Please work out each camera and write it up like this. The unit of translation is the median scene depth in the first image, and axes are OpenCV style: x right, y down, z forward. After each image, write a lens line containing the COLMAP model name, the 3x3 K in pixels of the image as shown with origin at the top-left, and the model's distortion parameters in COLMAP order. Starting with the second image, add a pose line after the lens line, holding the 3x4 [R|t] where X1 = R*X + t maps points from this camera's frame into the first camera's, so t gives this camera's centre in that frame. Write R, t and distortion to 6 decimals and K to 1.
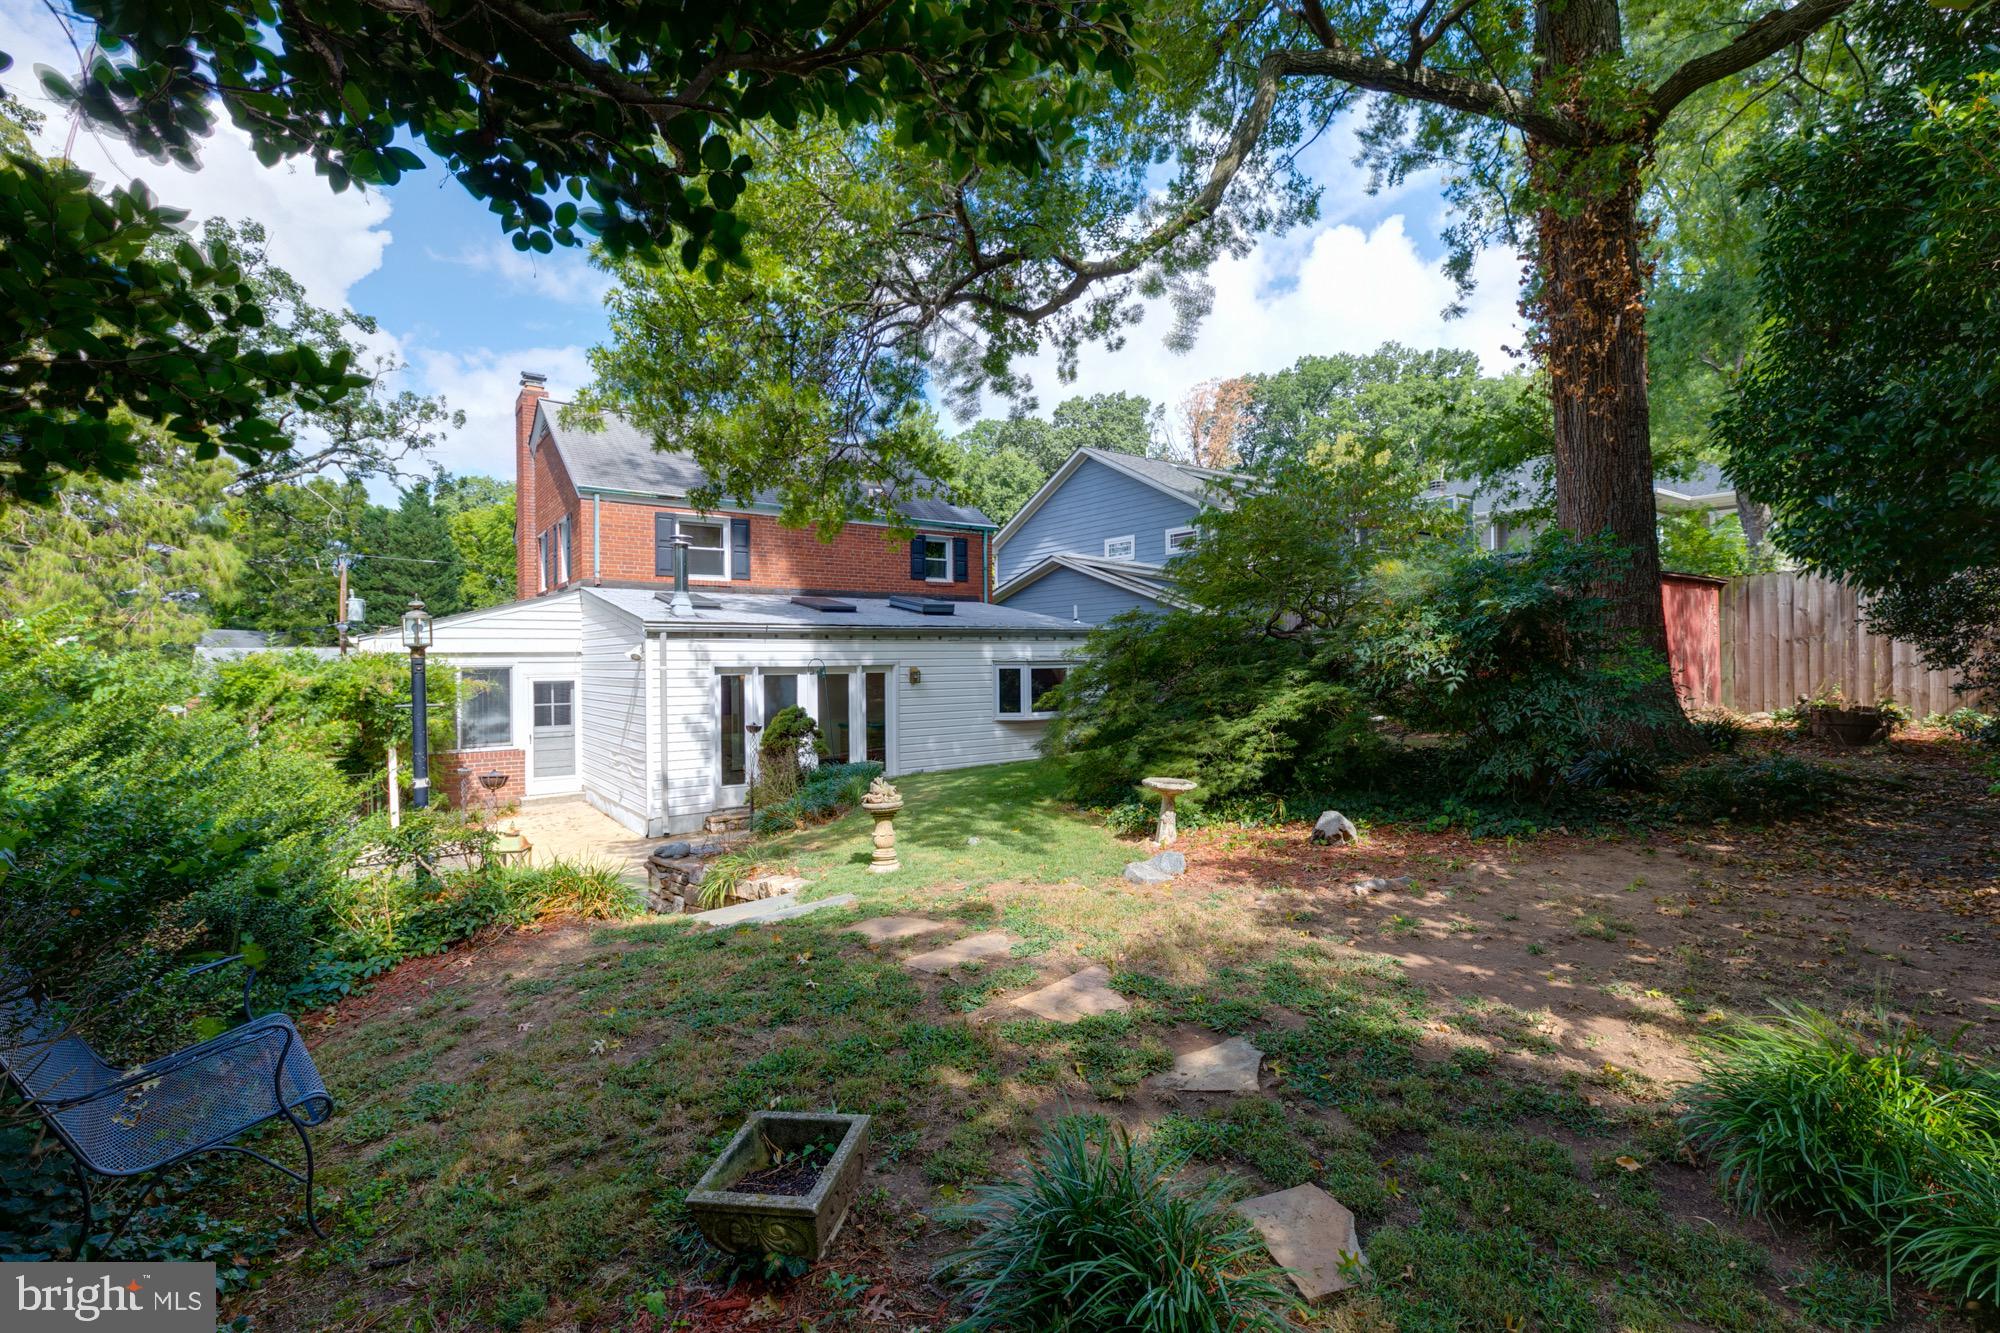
lens RADIAL K [[916.0, 0, 1011.5], [0, 916.0, 669.5], [0, 0, 1]] dist [0.003033, -0.000224]
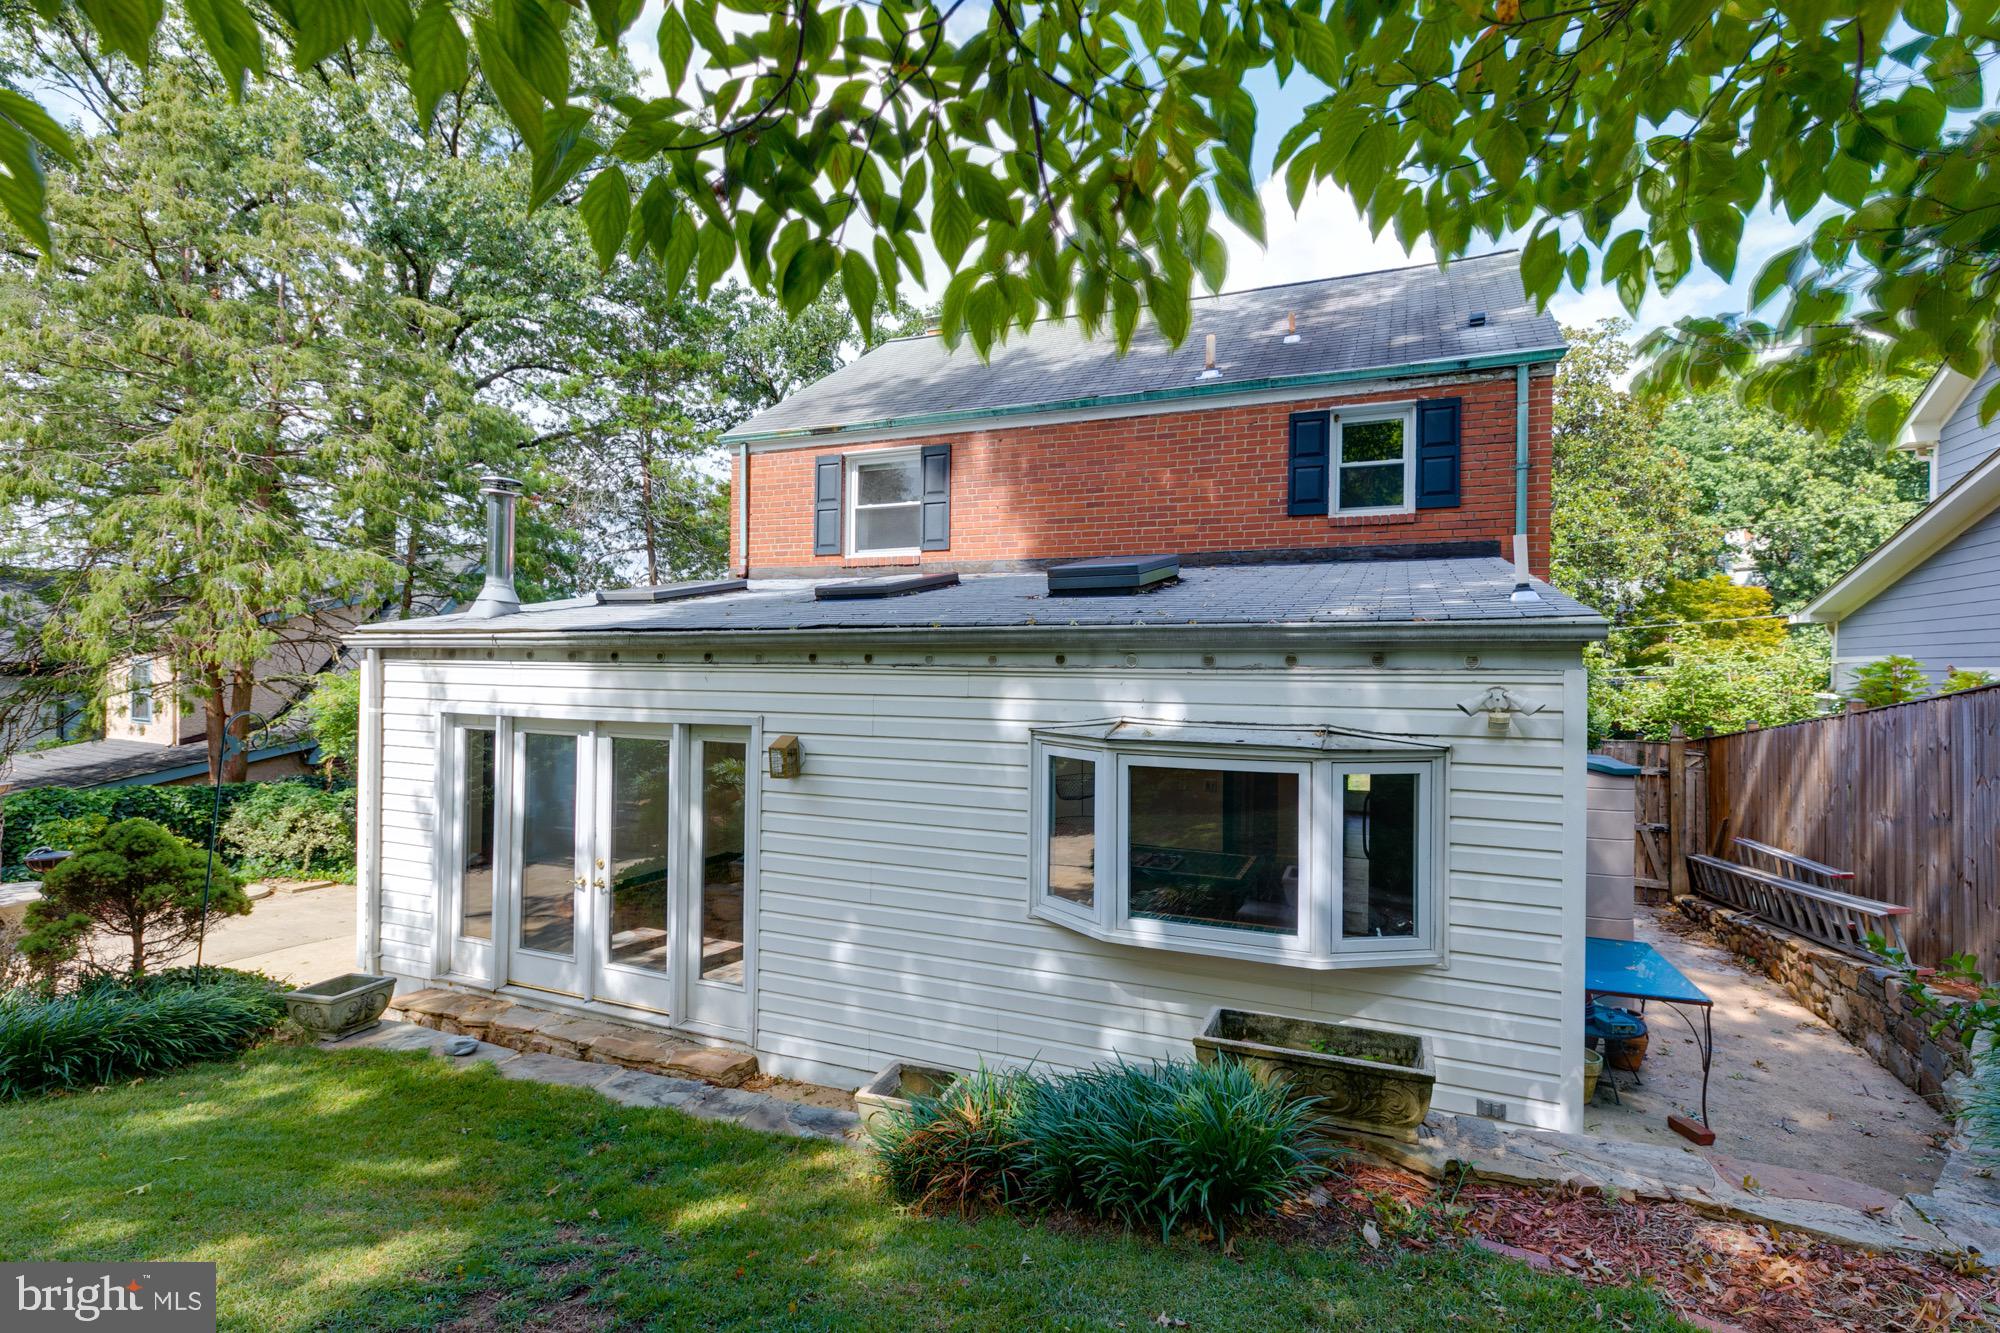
lens RADIAL K [[916.0, 0, 1011.5], [0, 916.0, 669.5], [0, 0, 1]] dist [0.003033, -0.000224]
pose [[0.520363, 0.018130, -0.853752, 0.198570], [-0.022317, 0.999722, 0.007628, -0.025928], [0.853653, 0.015084, 0.520623, 0.657432]]
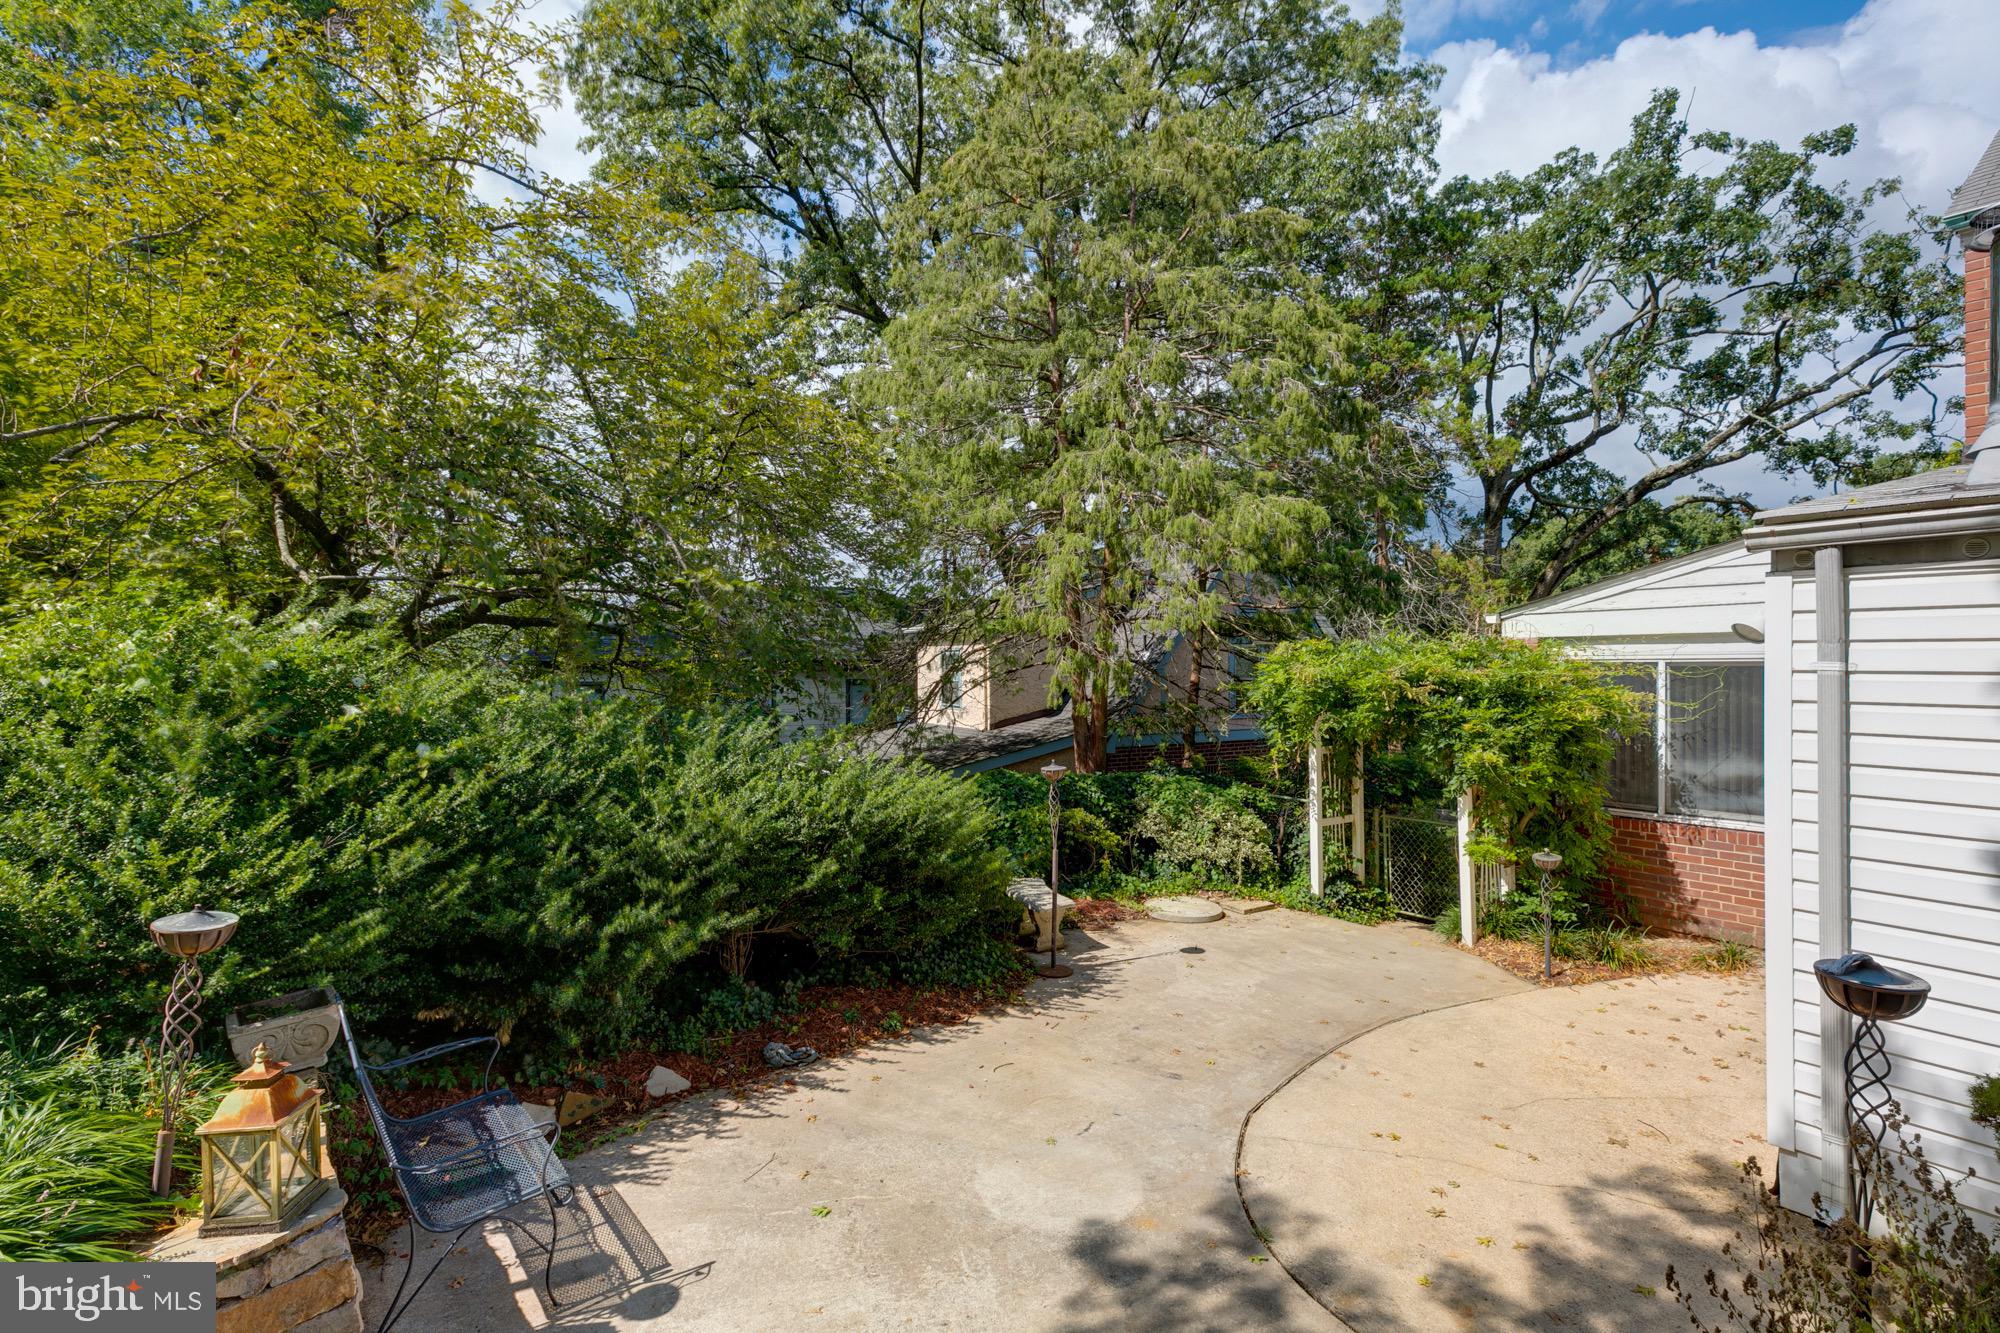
lens RADIAL K [[905.0, 0, 1020.0], [0, 905.0, 666.1], [0, 0, 1]] dist [0.013696, 0.000471]
pose [[-0.002954, 0.010581, -0.999940, -0.049869], [-0.006035, 0.999926, 0.010599, -0.002552], [0.999977, 0.006066, -0.002890, 0.464256]]
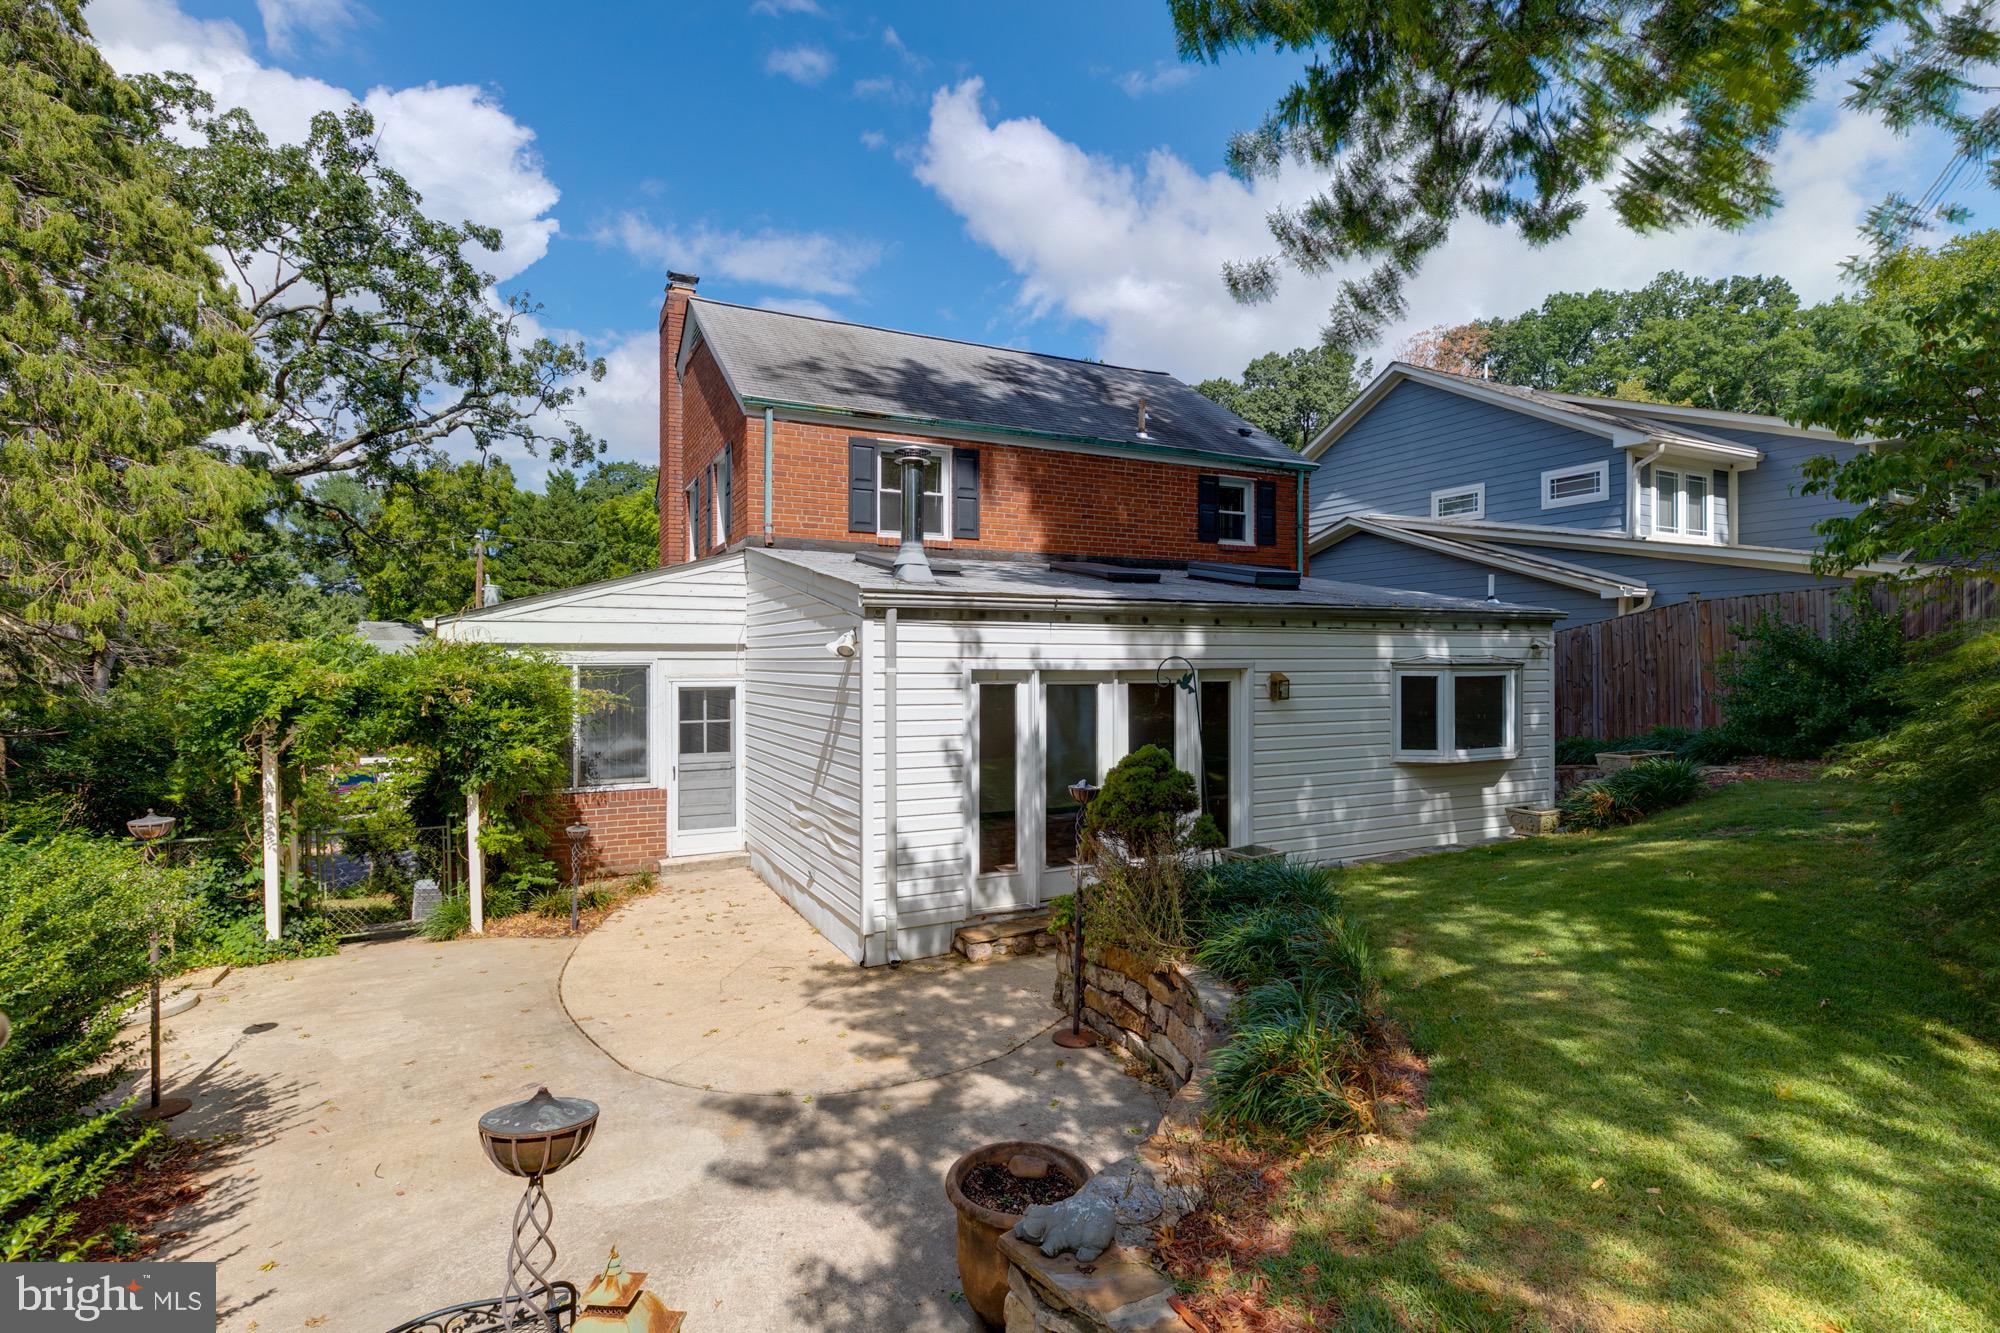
lens RADIAL K [[989.5, 0, 997.7], [0, 989.5, 672.5], [0, 0, 1]] dist [-0.006983, -0.000506]
pose [[0.986083, 0.010901, -0.165896, -0.133426], [-0.010408, 0.999938, 0.003842, -0.002344], [0.165928, -0.002062, 0.986136, 0.252755]]
